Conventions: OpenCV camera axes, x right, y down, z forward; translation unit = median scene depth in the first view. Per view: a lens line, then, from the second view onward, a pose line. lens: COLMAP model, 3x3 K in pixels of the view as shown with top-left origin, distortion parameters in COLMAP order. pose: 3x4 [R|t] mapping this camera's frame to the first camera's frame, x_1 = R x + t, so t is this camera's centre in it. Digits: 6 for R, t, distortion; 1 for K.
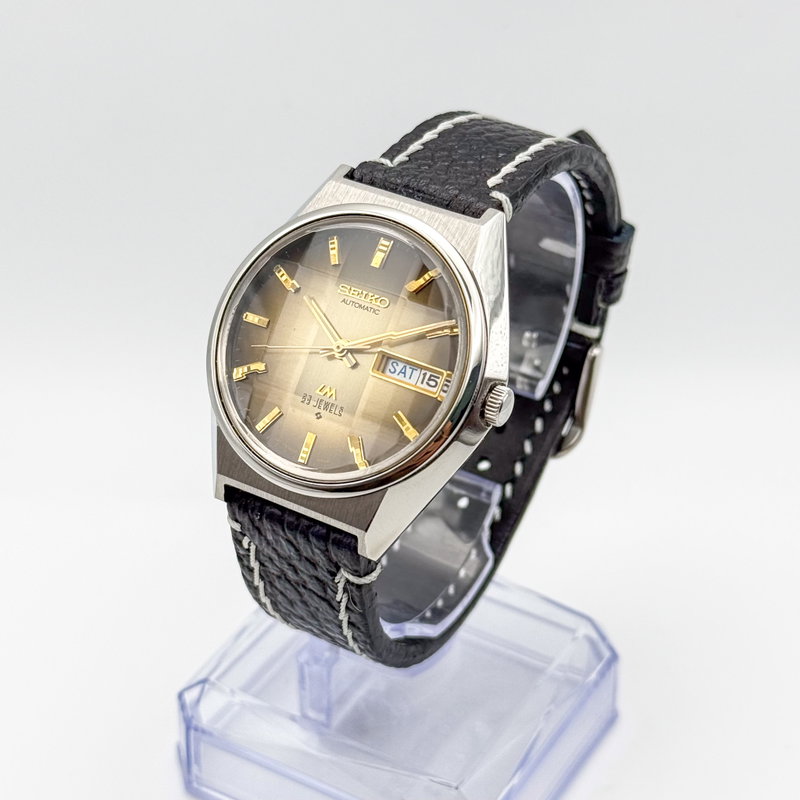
lens RADIAL K [[1852.7, 0, 400.0], [0, 1852.7, 400.0], [0, 0, 1]] dist [-0.109095, -0.203252]
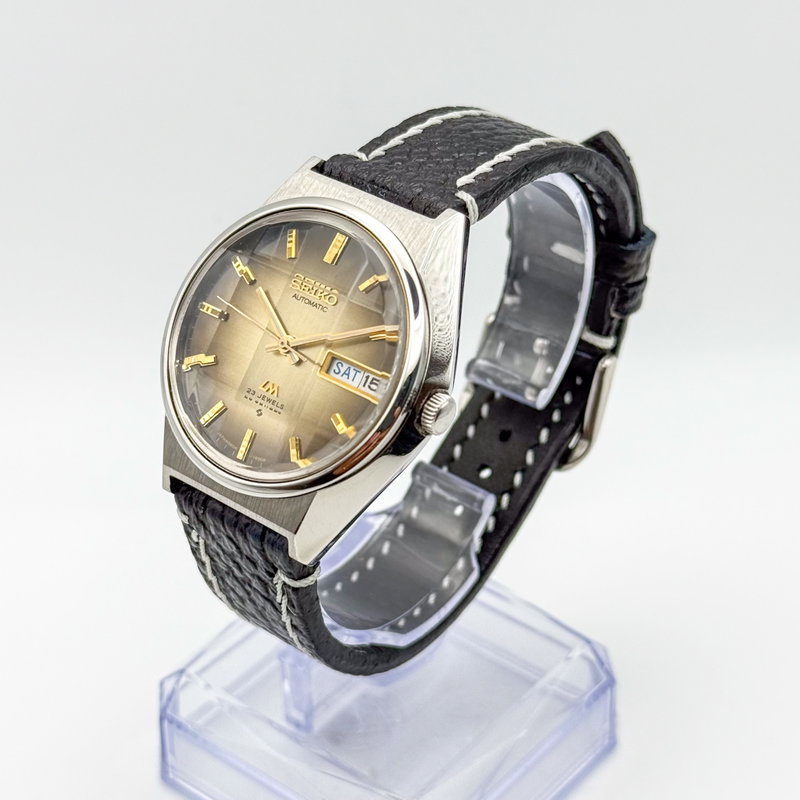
lens RADIAL K [[1852.7, 0, 400.0], [0, 1852.7, 400.0], [0, 0, 1]] dist [-0.109095, -0.203252]
pose [[0.988200, 0.063509, -0.139385, 0.155611], [-0.062483, 0.997977, 0.011729, -0.013319], [0.139848, -0.002881, 0.990169, 0.041219]]
